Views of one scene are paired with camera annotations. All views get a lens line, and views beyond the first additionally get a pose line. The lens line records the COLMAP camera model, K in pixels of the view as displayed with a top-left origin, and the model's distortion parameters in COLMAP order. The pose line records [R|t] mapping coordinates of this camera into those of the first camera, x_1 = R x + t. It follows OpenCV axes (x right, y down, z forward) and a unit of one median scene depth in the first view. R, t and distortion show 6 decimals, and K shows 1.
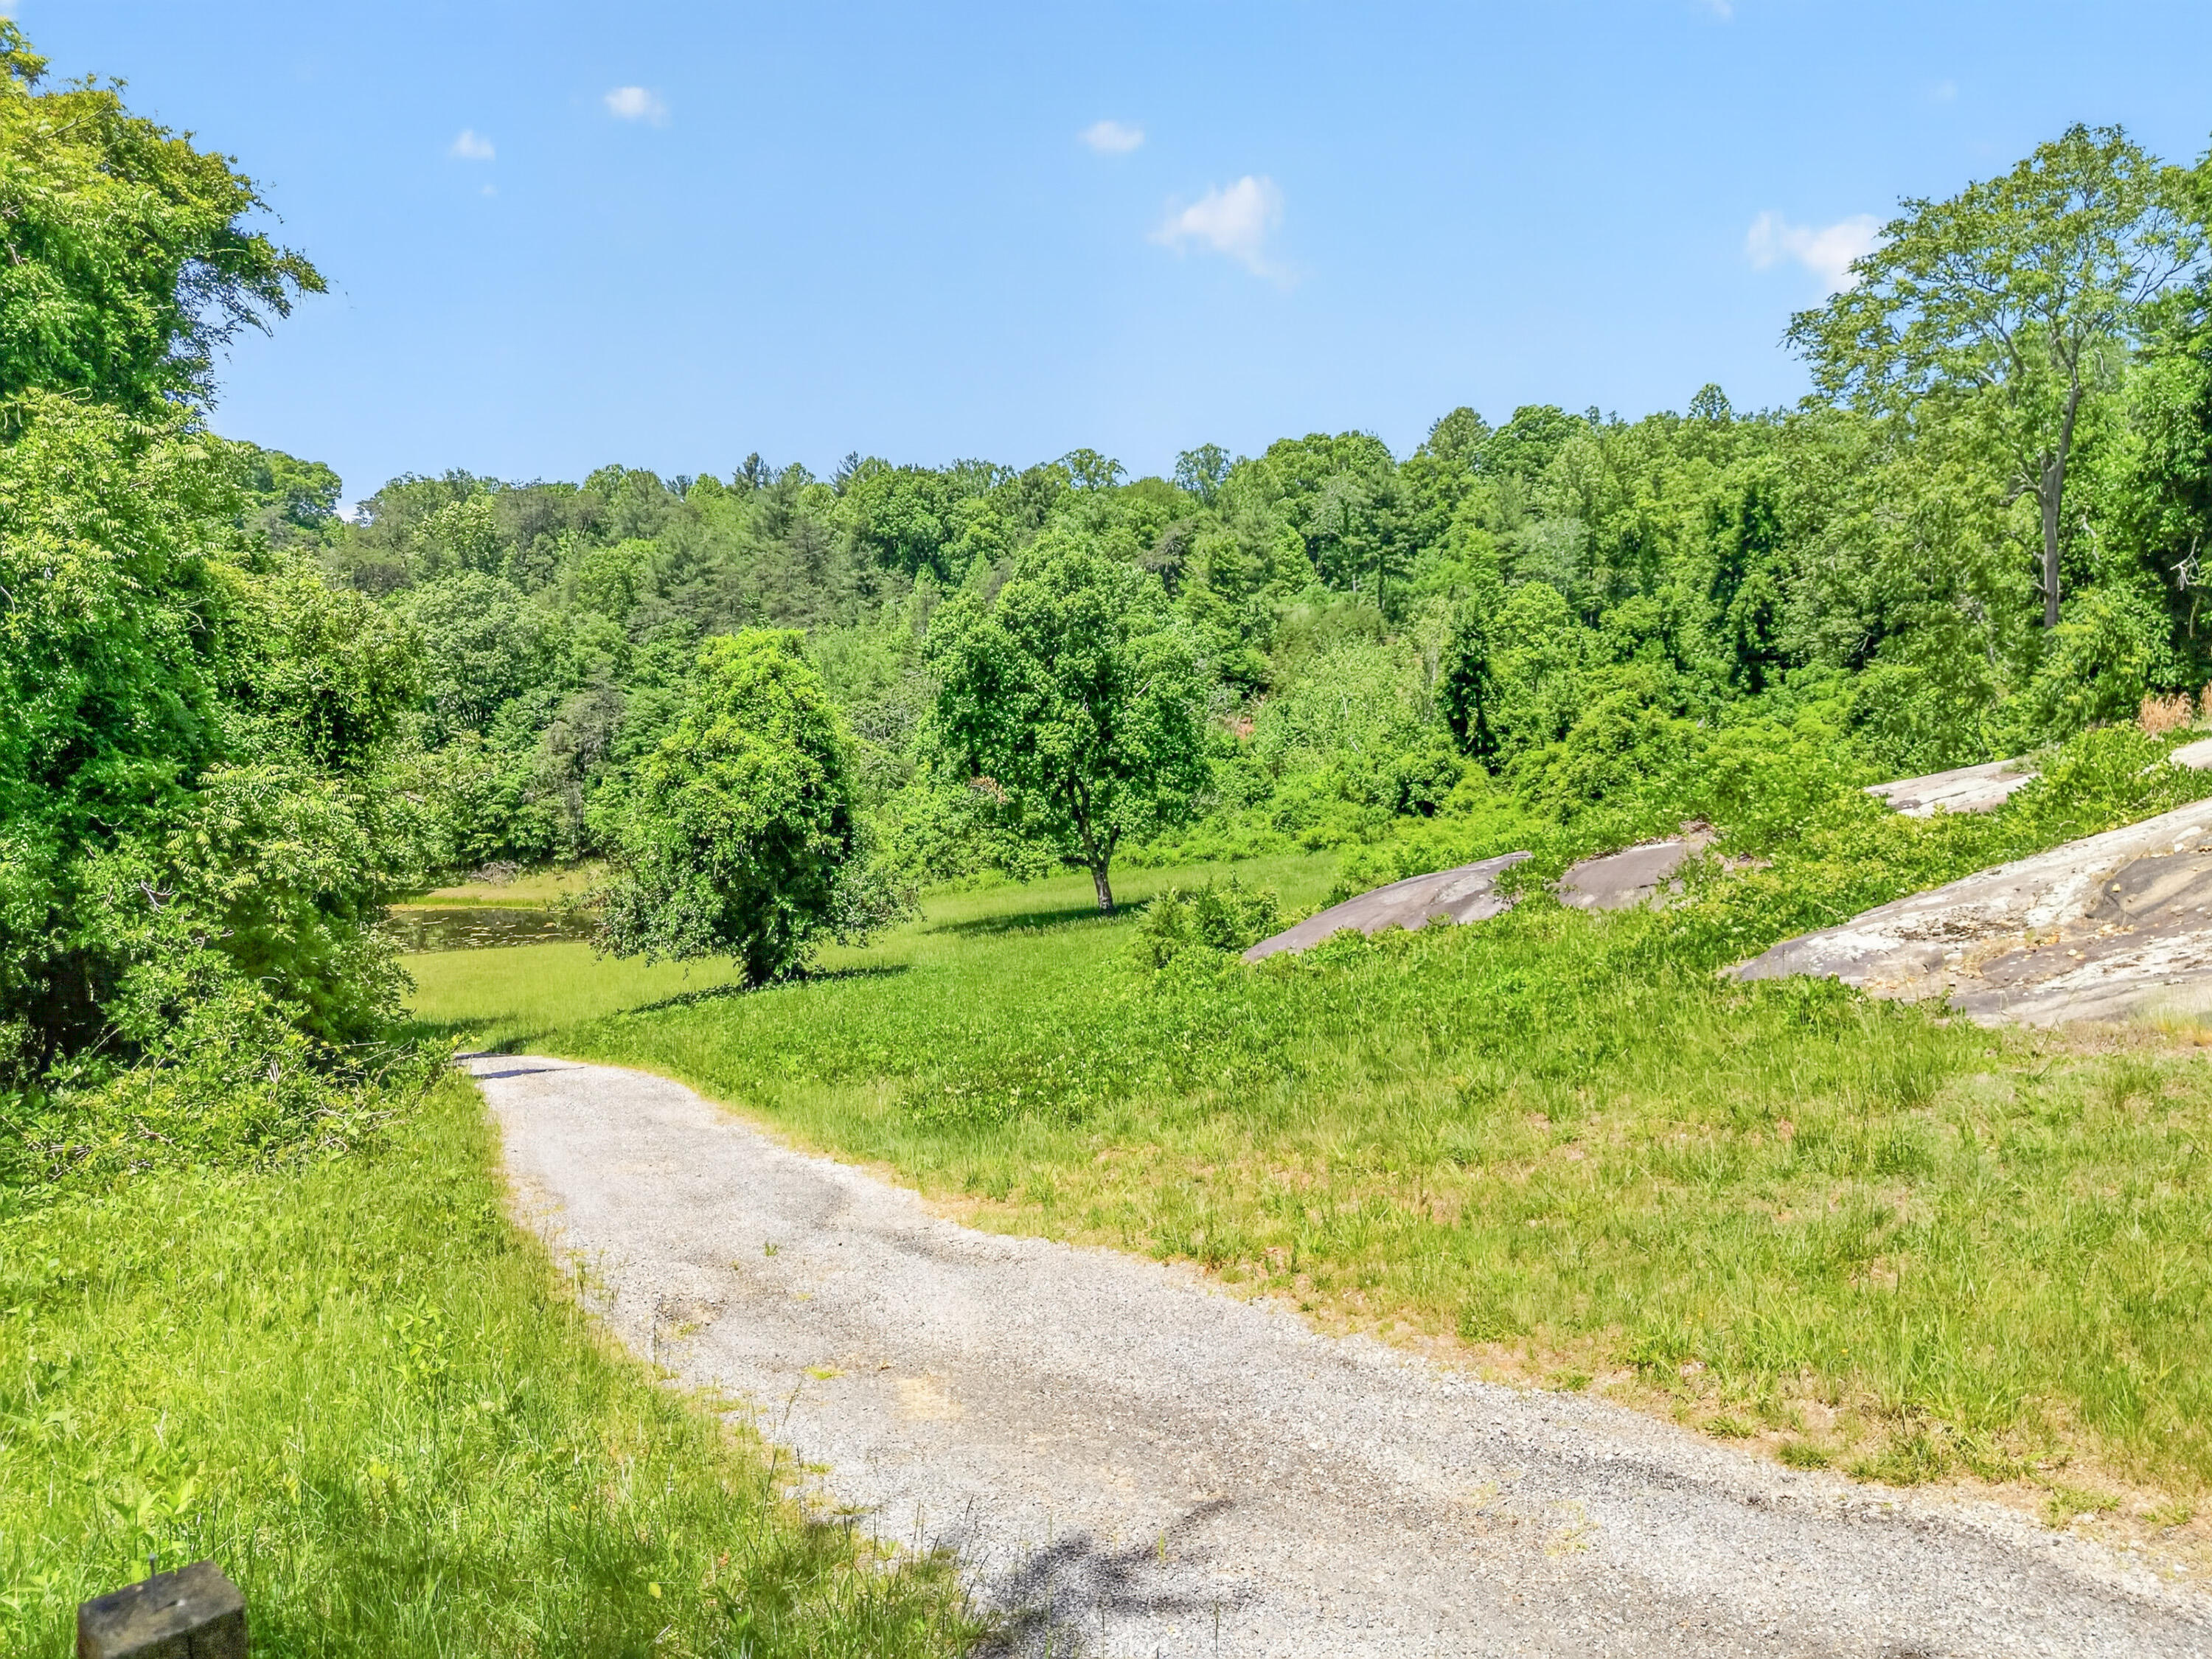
lens RADIAL K [[1626.9, 0, 1134.7], [0, 1626.9, 835.7], [0, 0, 1]] dist [0.050217, -0.048997]
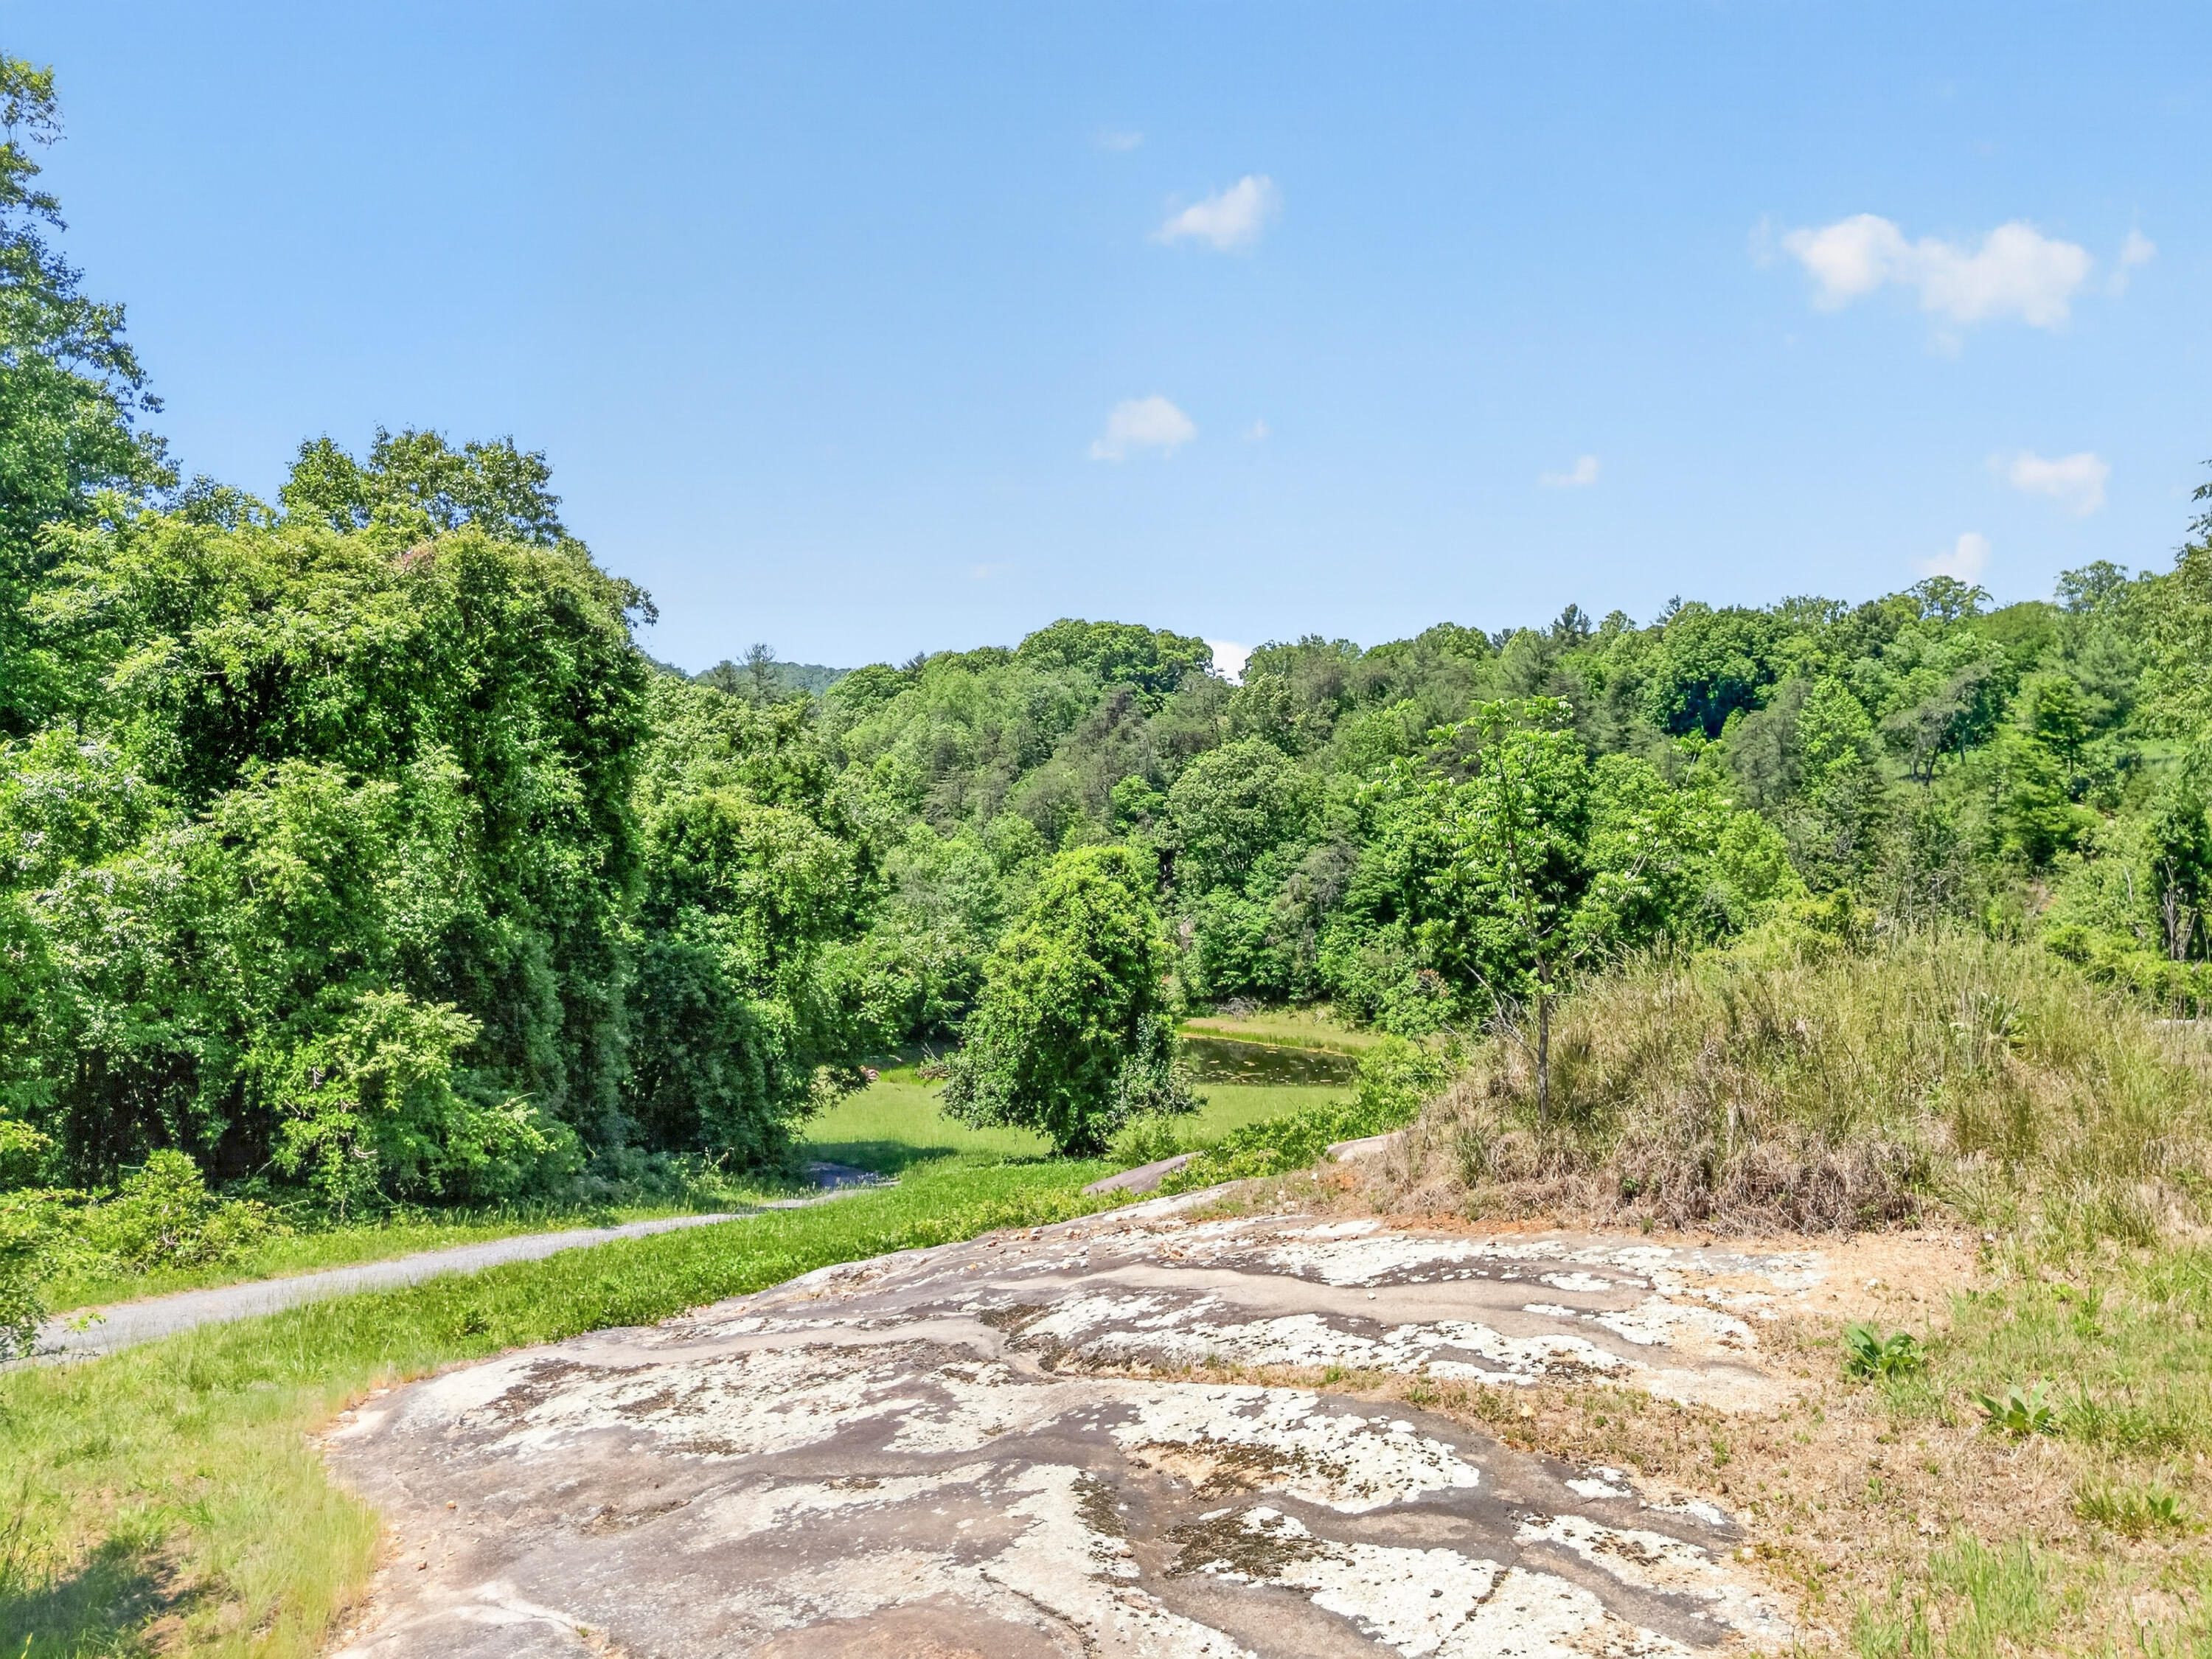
lens RADIAL K [[1626.9, 0, 1115.6], [0, 1626.9, 795.6], [0, 0, 1]] dist [0.050217, -0.048997]
pose [[0.847652, 0.003212, -0.530542, 0.123475], [-0.058195, 0.994511, -0.086957, -0.019155], [0.527351, 0.104585, 0.843186, 0.006978]]
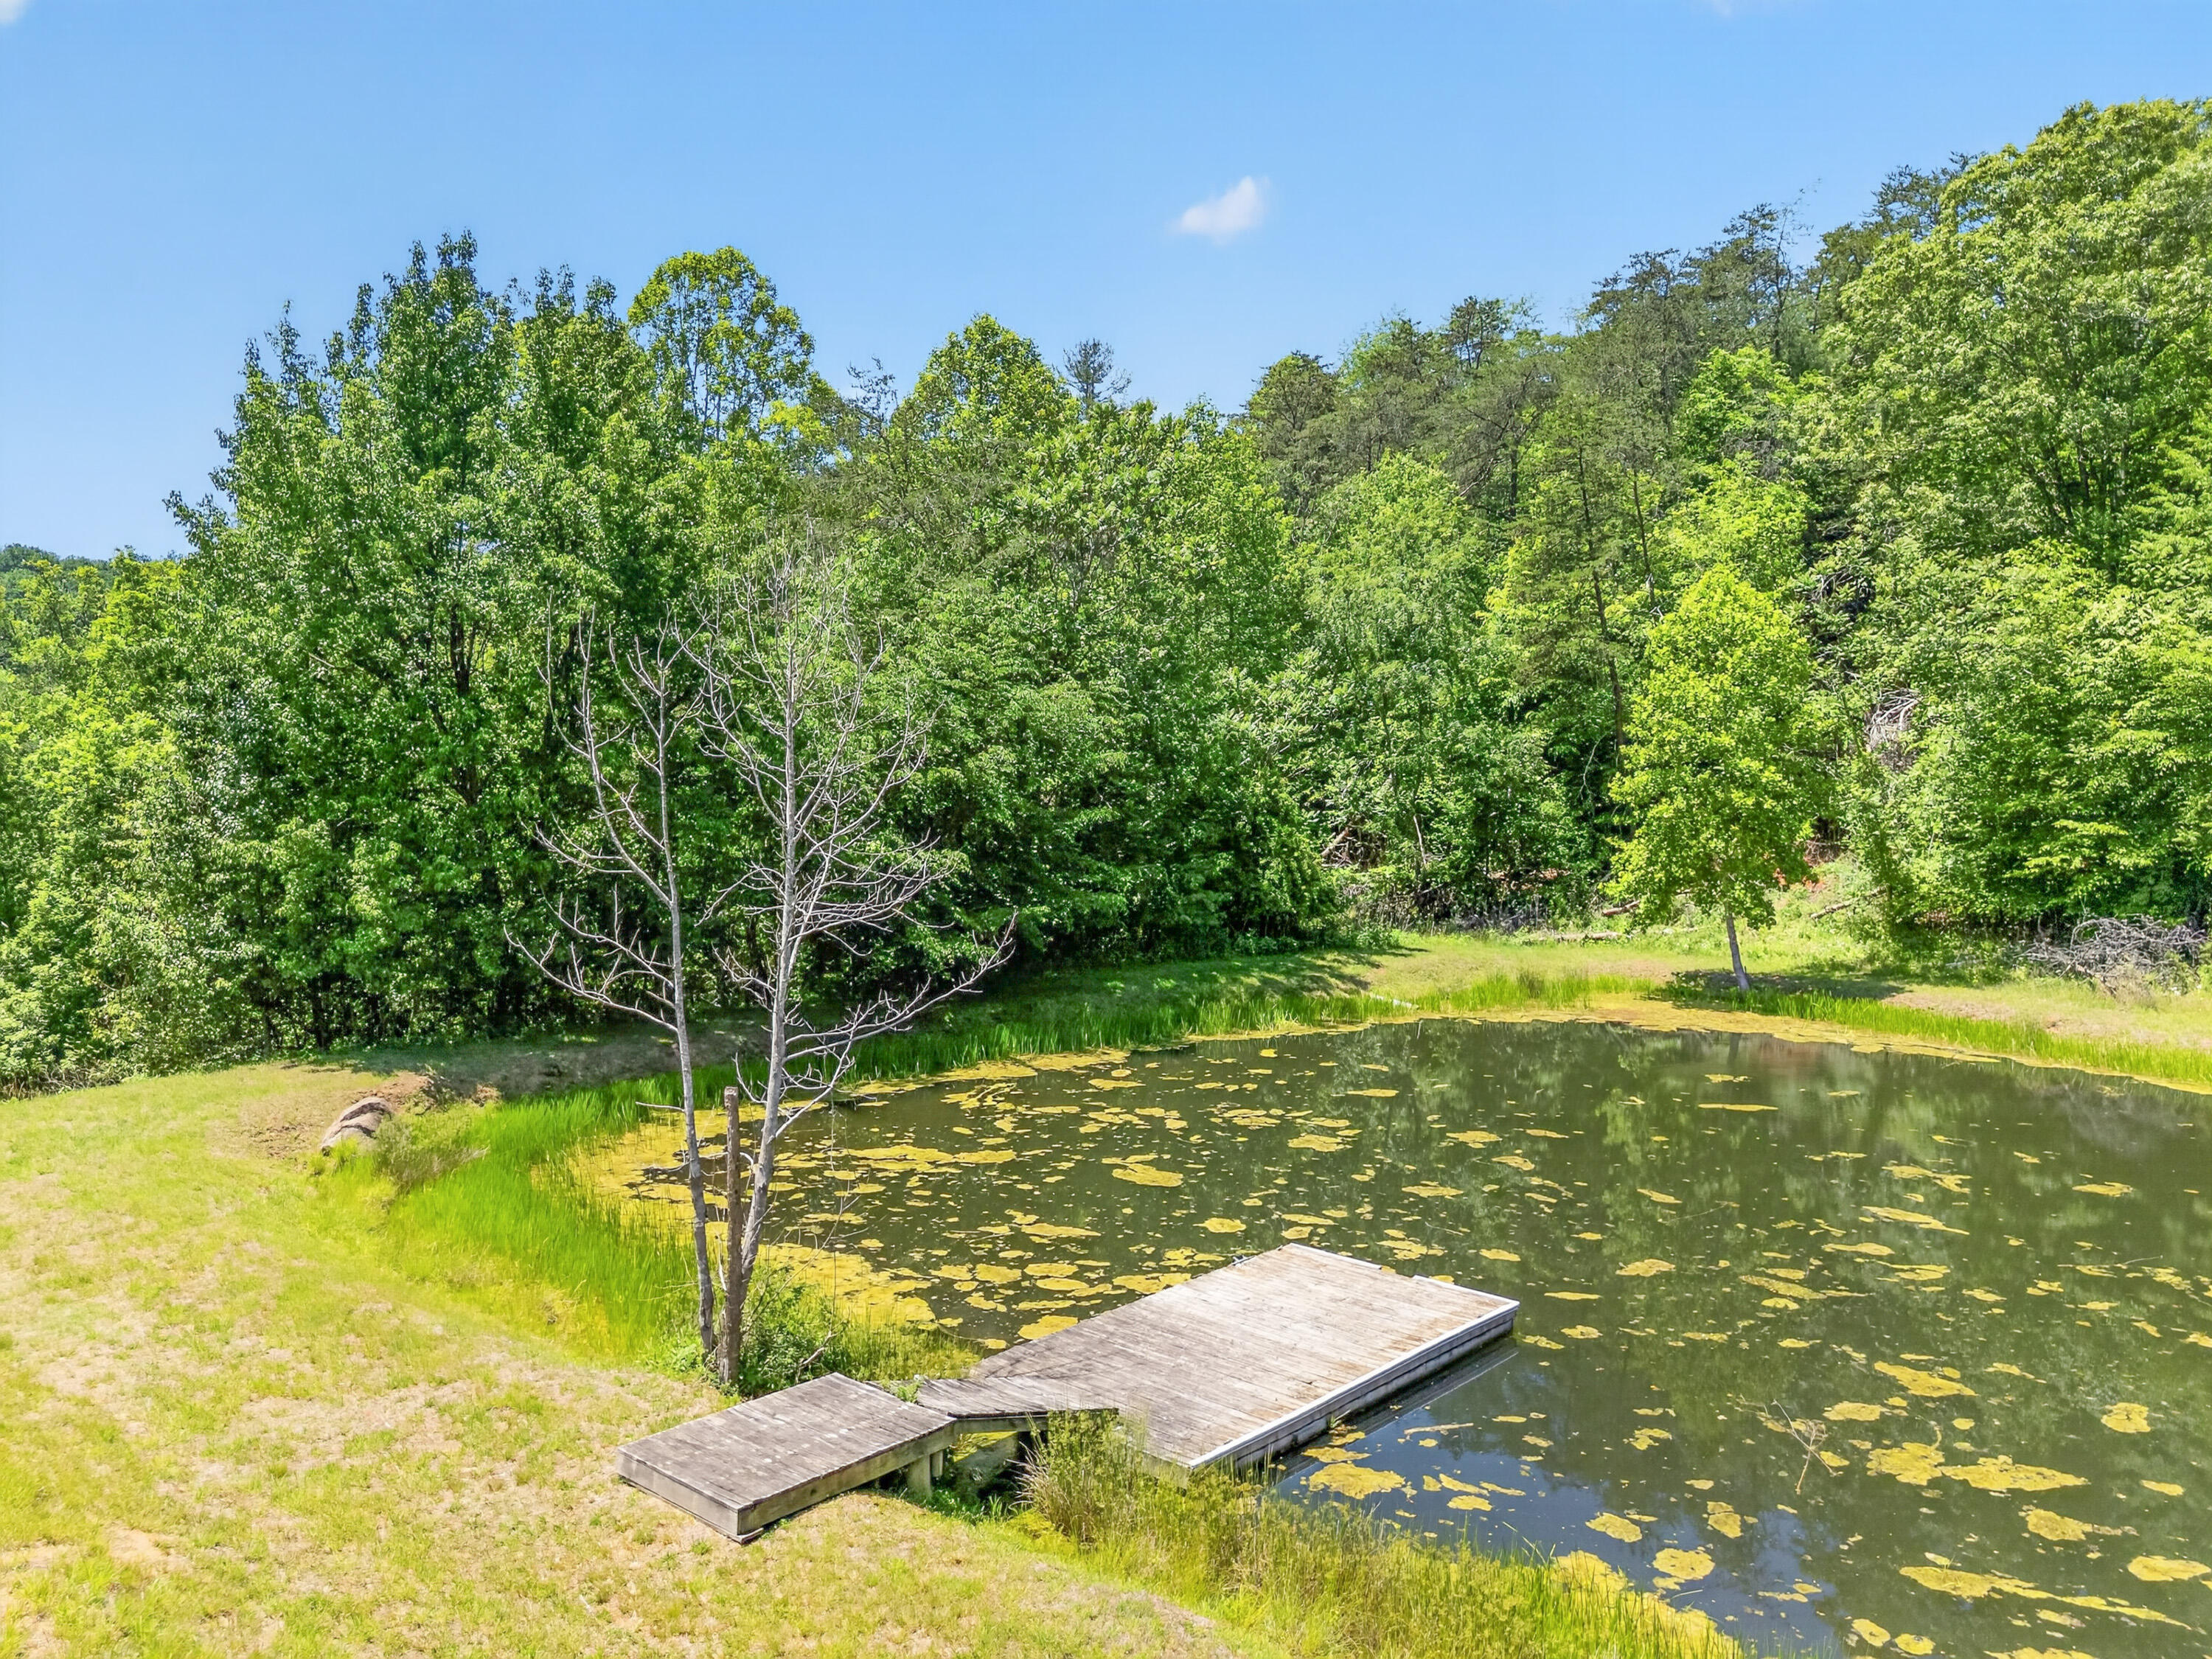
lens RADIAL K [[1639.3, 0, 1112.3], [0, 1639.3, 870.4], [0, 0, 1]] dist [0.009859, -0.002045]
pose [[0.599104, 0.052457, -0.798951, -0.257433], [-0.092127, 0.995740, -0.003705, 0.025198], [0.795354, 0.075824, 0.601385, 0.663228]]
